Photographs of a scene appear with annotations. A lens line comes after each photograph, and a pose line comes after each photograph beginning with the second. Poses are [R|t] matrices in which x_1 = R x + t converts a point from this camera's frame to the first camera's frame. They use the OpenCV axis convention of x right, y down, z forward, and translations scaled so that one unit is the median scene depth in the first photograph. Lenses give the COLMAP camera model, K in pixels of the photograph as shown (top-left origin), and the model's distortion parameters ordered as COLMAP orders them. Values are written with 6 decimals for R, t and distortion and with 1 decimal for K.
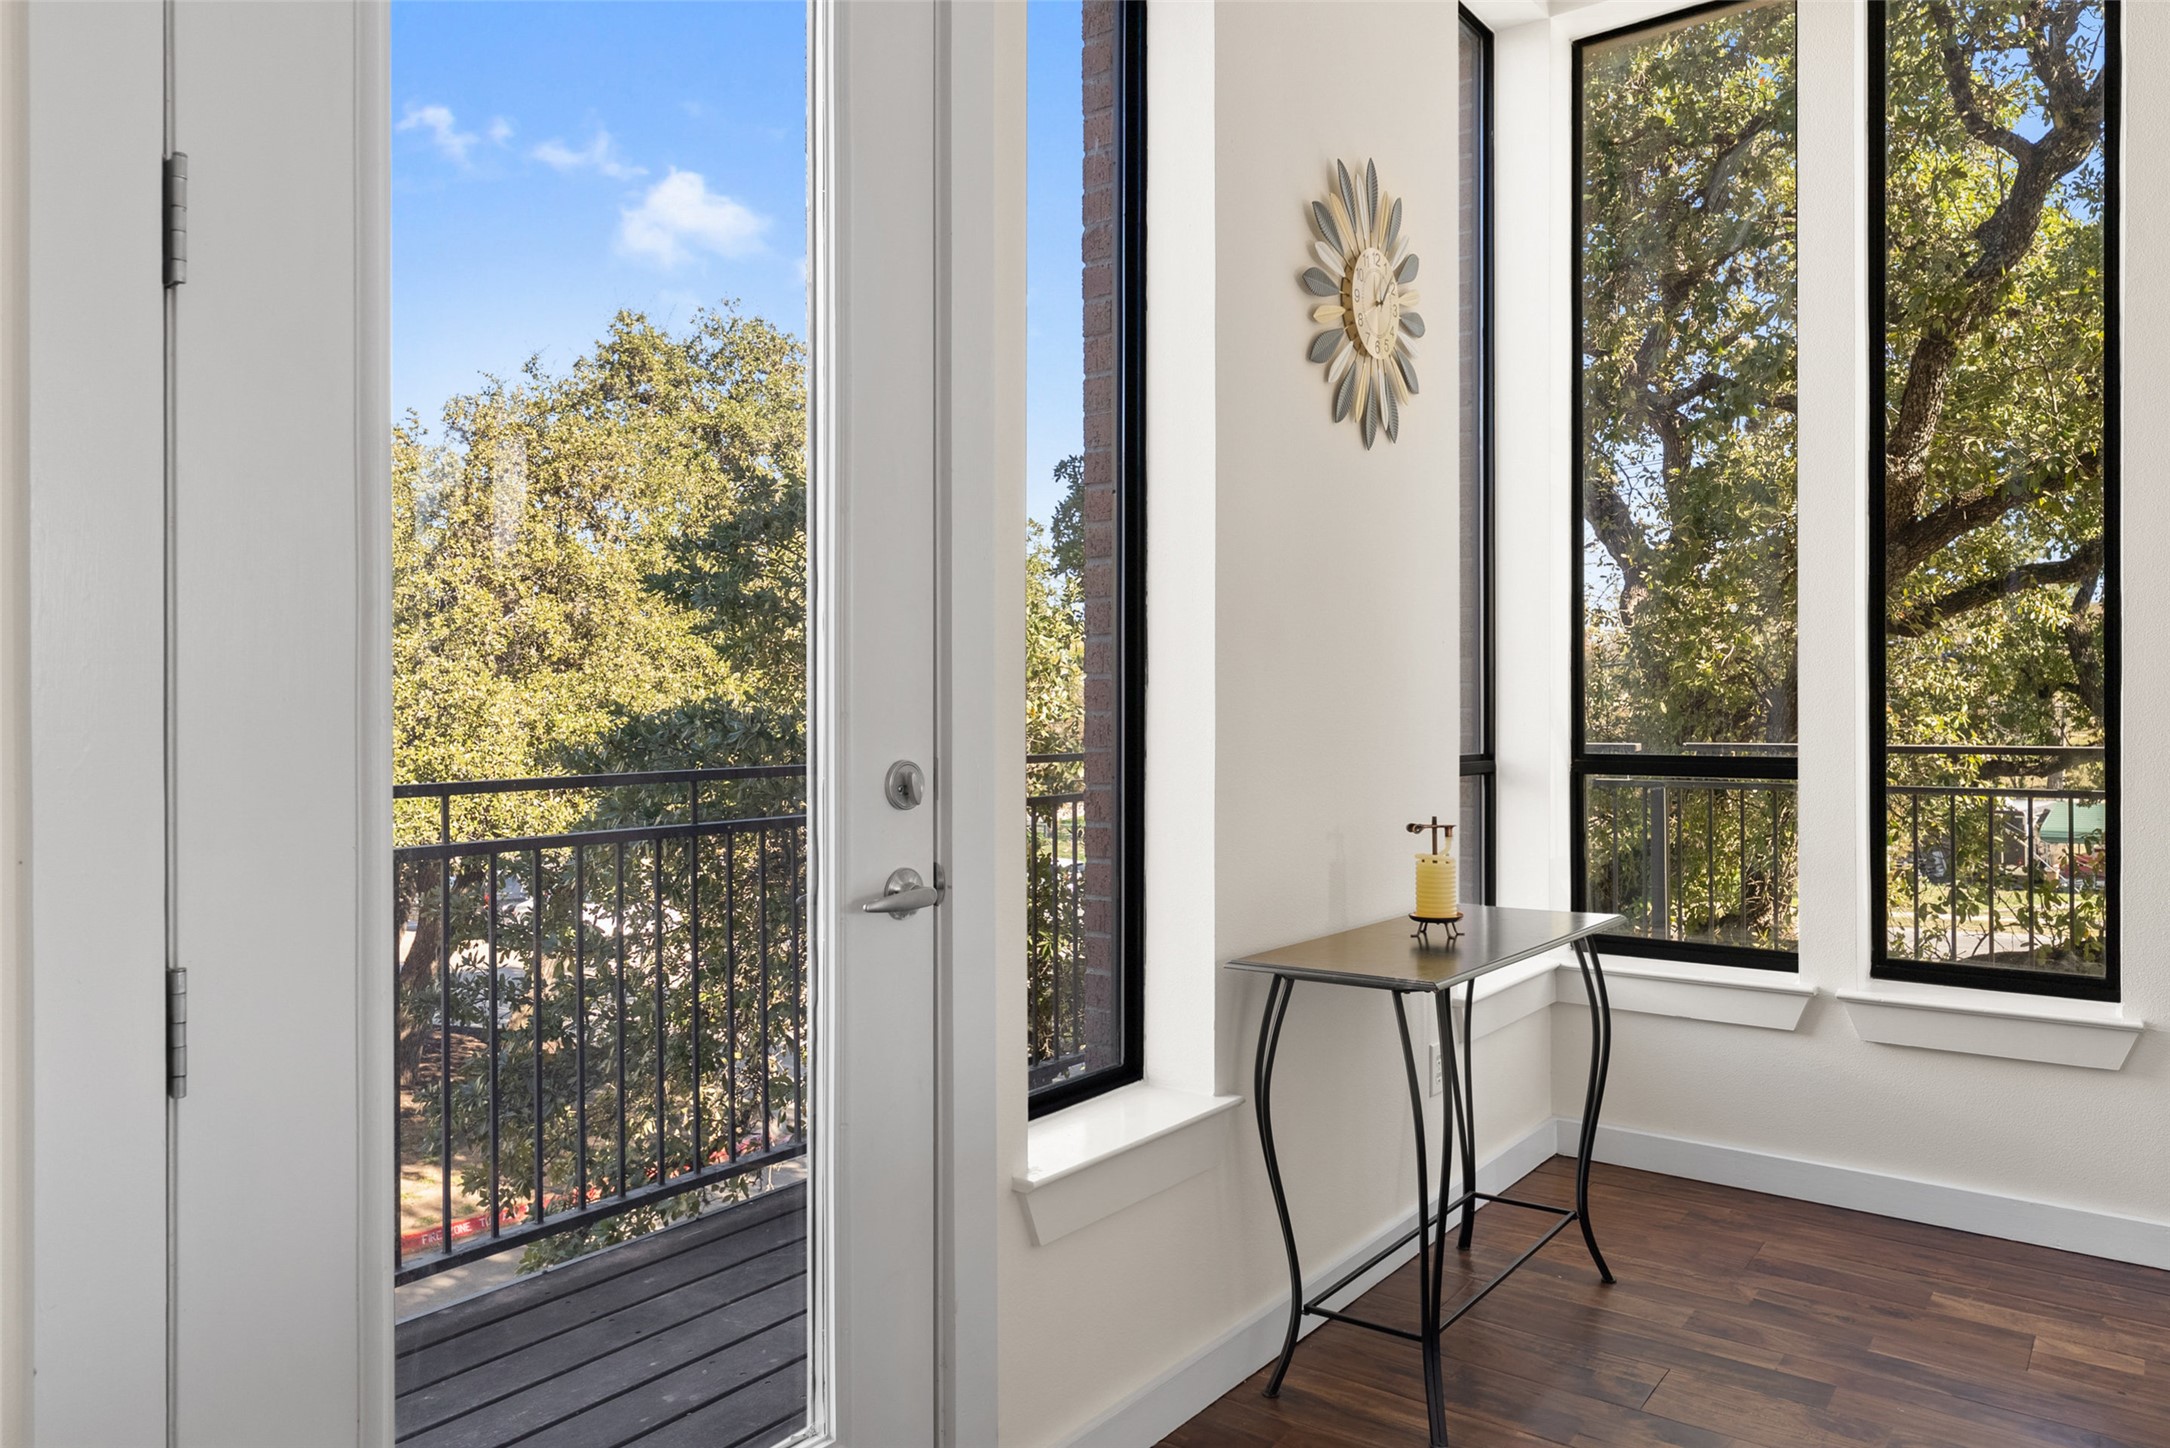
lens RADIAL K [[1442.0, 0, 1085.9], [0, 1442.0, 719.5], [0, 0, 1]] dist [-0.002418, -0.000201]
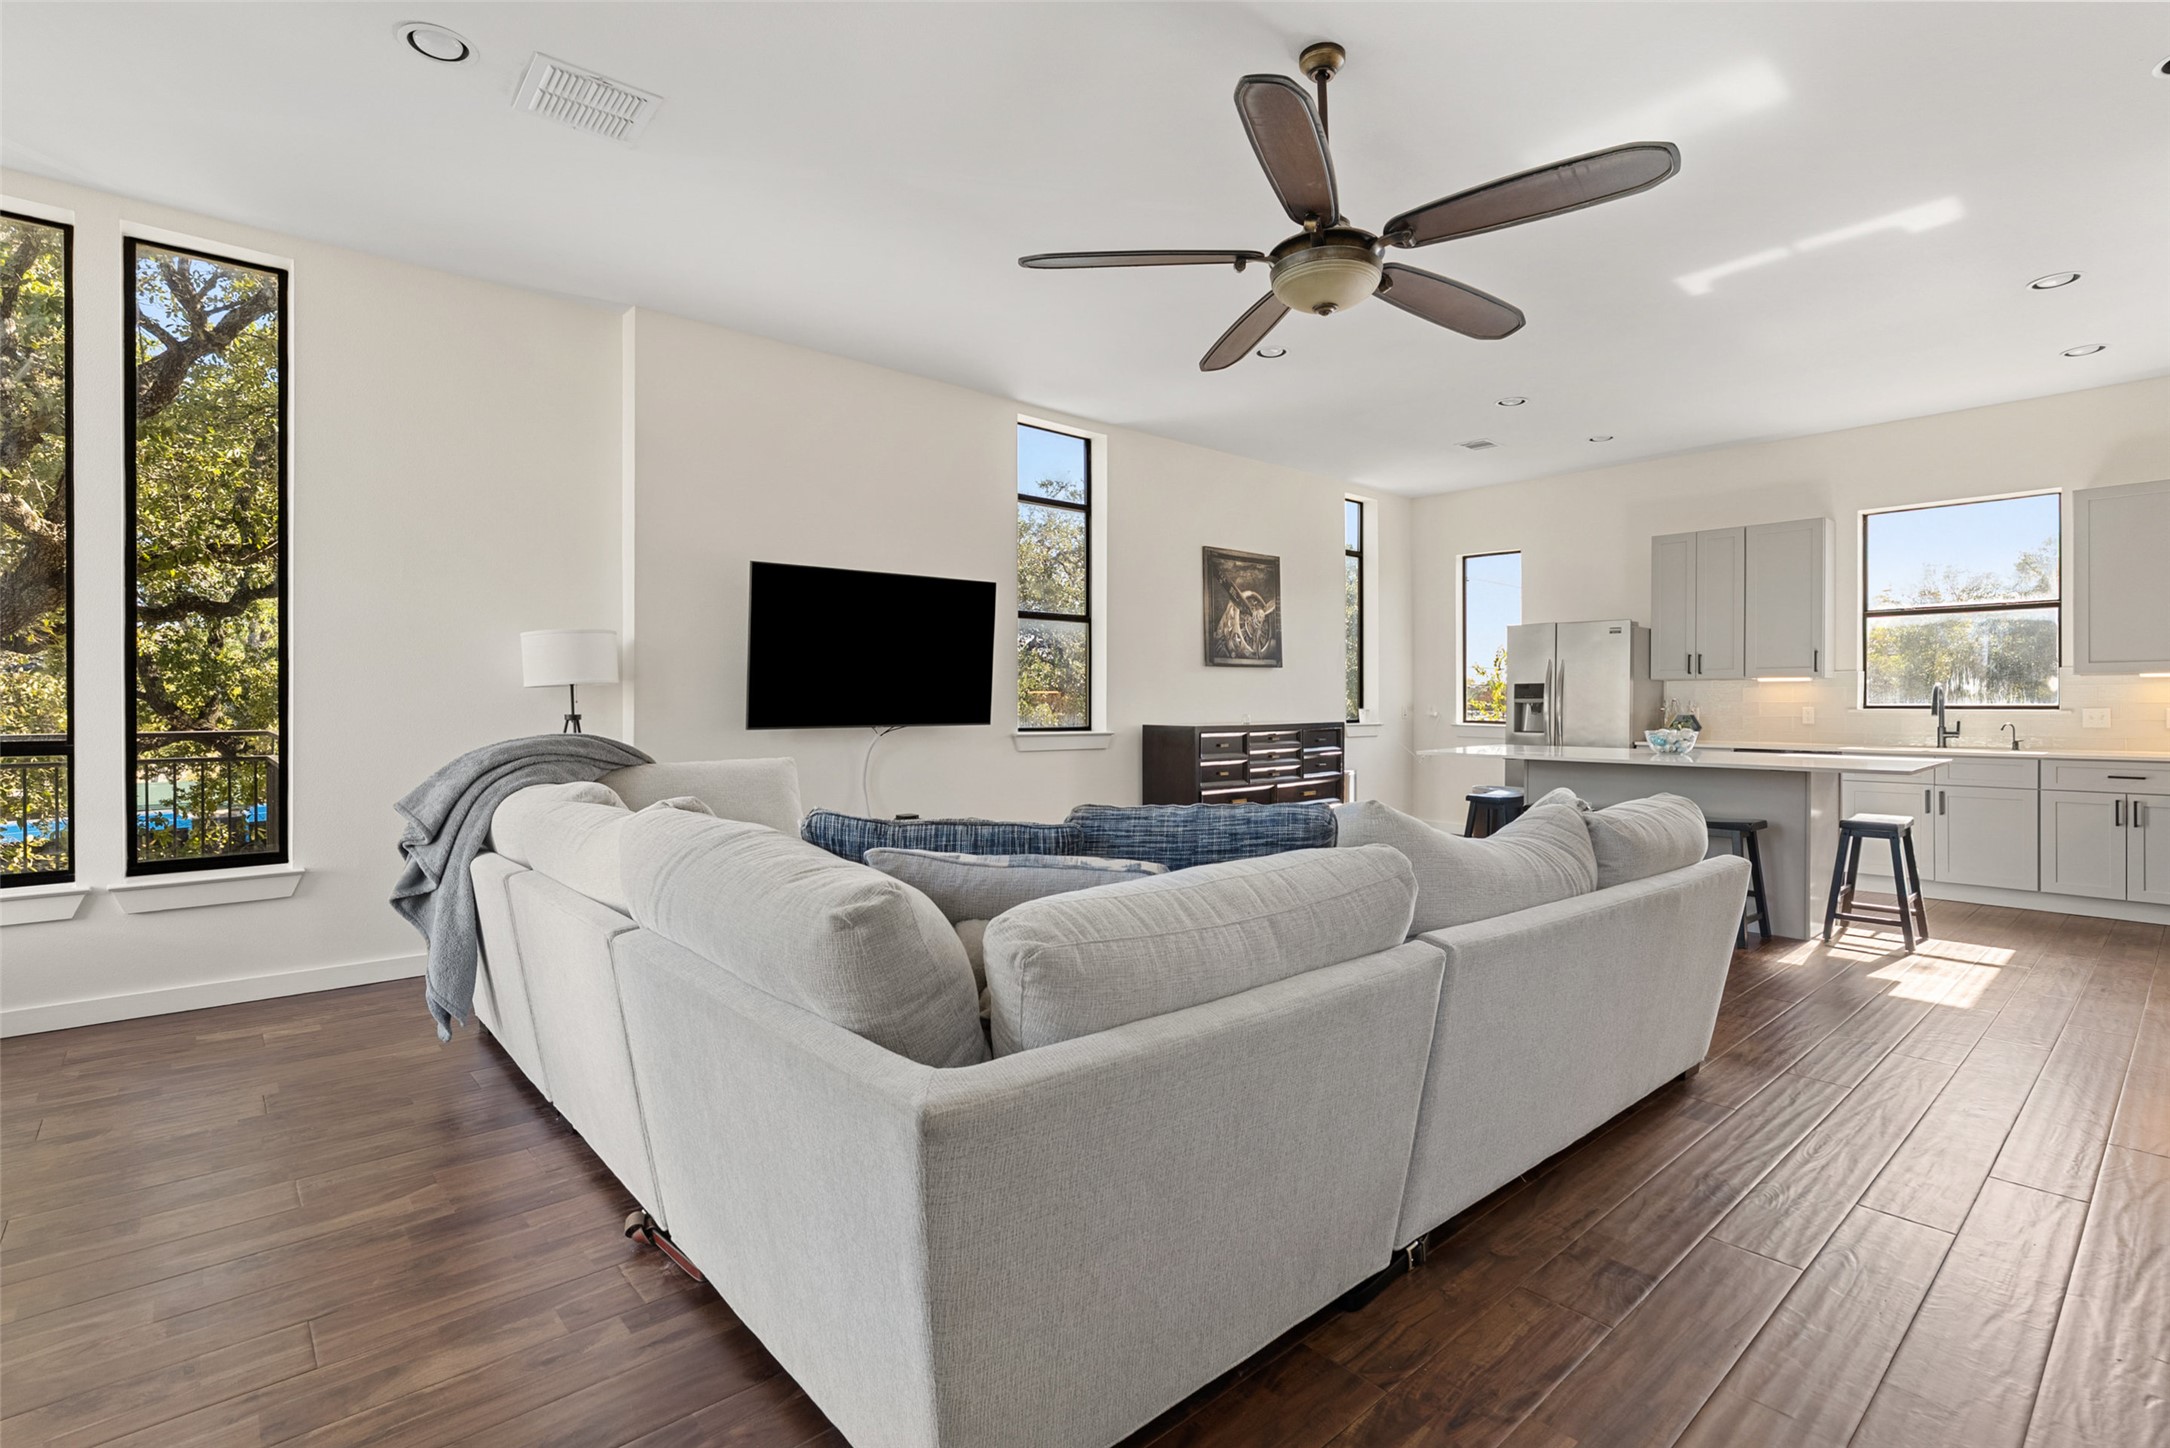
lens RADIAL K [[1015.5, 0, 1088.7], [0, 1015.5, 710.8], [0, 0, 1]] dist [-0.000368, -0.000073]
pose [[0.196607, -0.001952, 0.980480, -0.389658], [0.003151, 0.999994, 0.001359, -0.003723], [-0.980477, 0.002823, 0.196612, -0.304095]]
